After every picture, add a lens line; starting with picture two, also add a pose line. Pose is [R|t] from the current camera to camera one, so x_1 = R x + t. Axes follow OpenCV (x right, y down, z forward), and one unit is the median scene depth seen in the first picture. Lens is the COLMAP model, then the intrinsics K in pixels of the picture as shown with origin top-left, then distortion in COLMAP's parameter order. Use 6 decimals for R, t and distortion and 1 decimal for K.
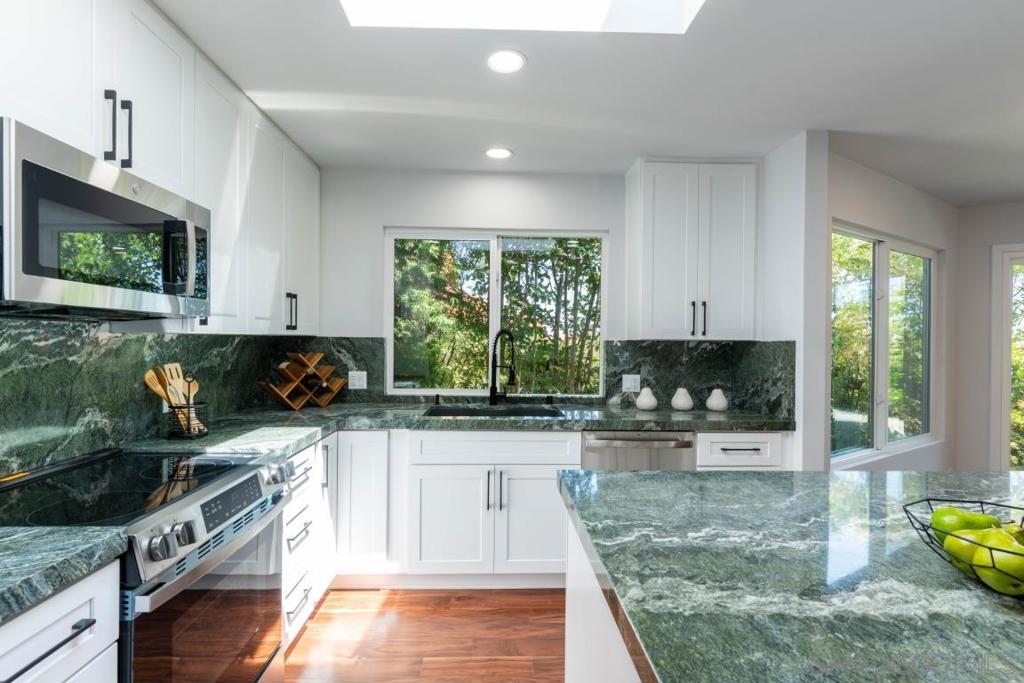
lens RADIAL K [[484.4, 0, 505.8], [0, 484.4, 343.8], [0, 0, 1]] dist [0.004321, 0.000221]
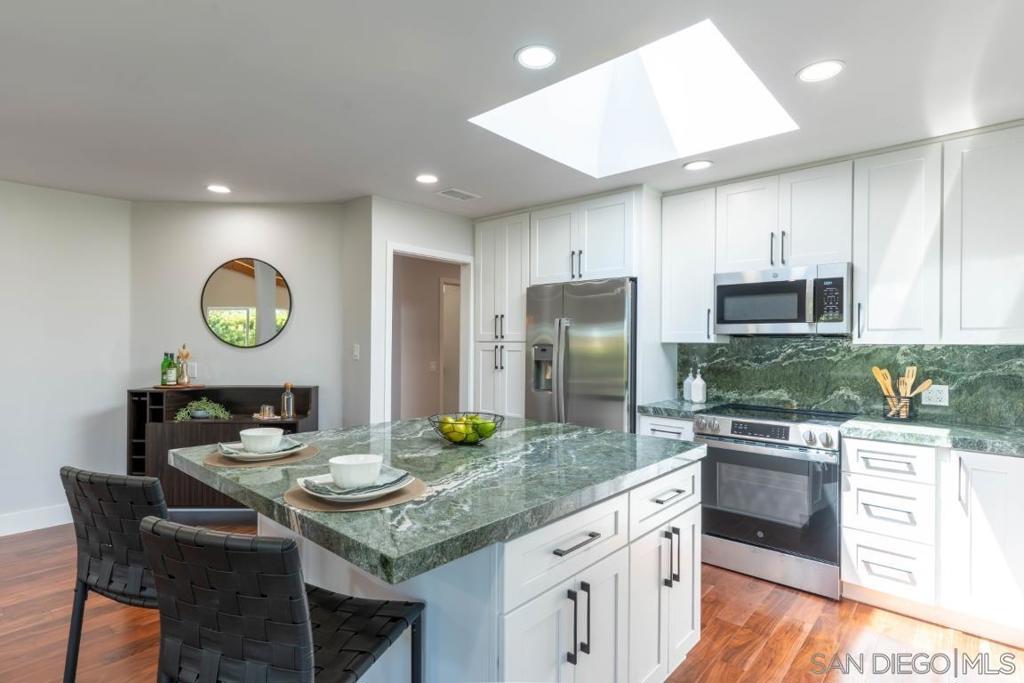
lens RADIAL K [[506.5, 0, 507.9], [0, 506.5, 343.0], [0, 0, 1]] dist [0.002790, 0.001164]
pose [[-0.697964, -0.011225, -0.716045, 0.965669], [-0.018481, 0.999826, 0.002340, -0.006522], [0.715895, 0.014867, -0.698050, 1.032160]]
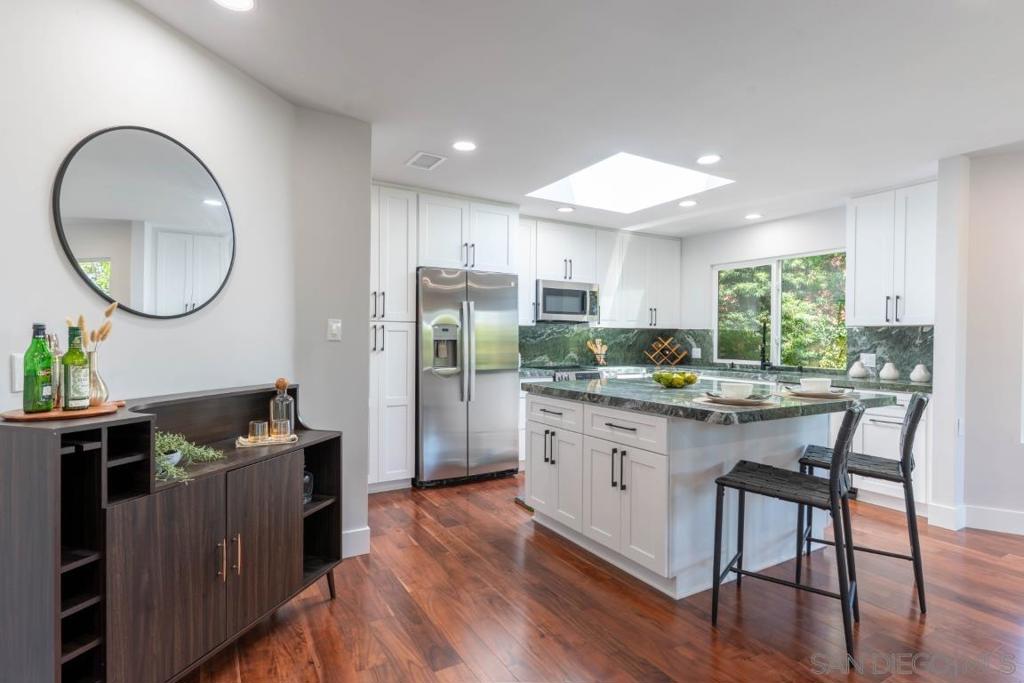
lens RADIAL K [[519.7, 0, 516.7], [0, 519.7, 342.5], [0, 0, 1]] dist [-0.000755, -0.000001]
pose [[0.494011, 0.001099, -0.869455, 1.386726], [-0.009559, 0.999946, -0.004167, 0.066969], [0.869403, 0.010369, 0.493995, -0.712136]]
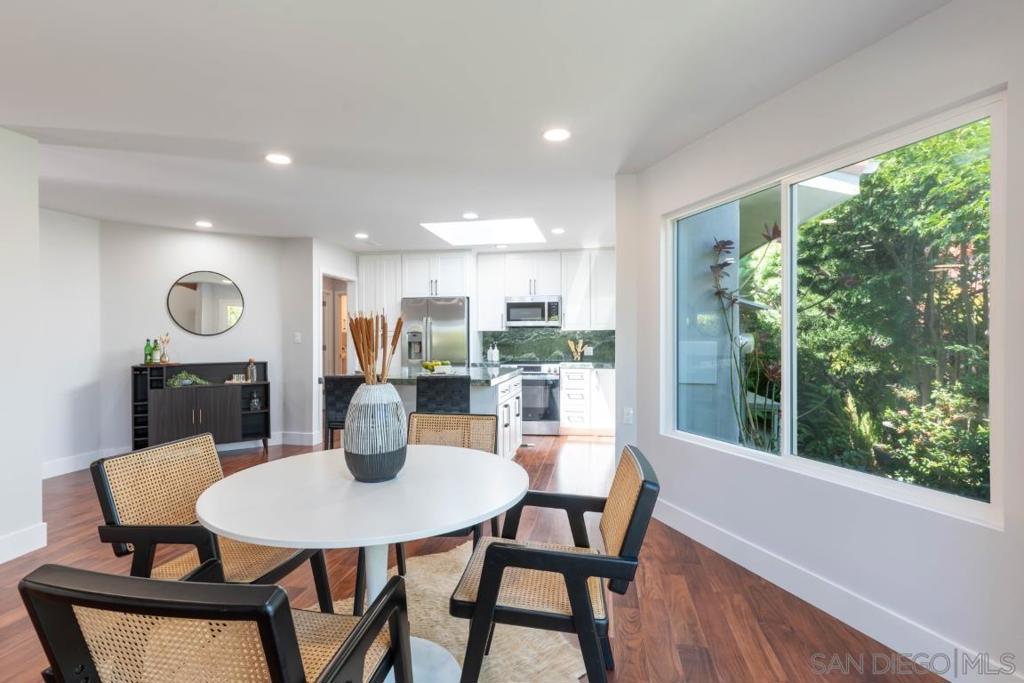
lens RADIAL K [[484.4, 0, 505.8], [0, 484.4, 343.8], [0, 0, 1]] dist [0.004321, 0.000221]
pose [[-0.224283, 0.000162, -0.974524, 2.266311], [-0.005144, 0.999986, 0.001350, 0.058614], [0.974511, 0.005316, -0.224279, 1.081529]]
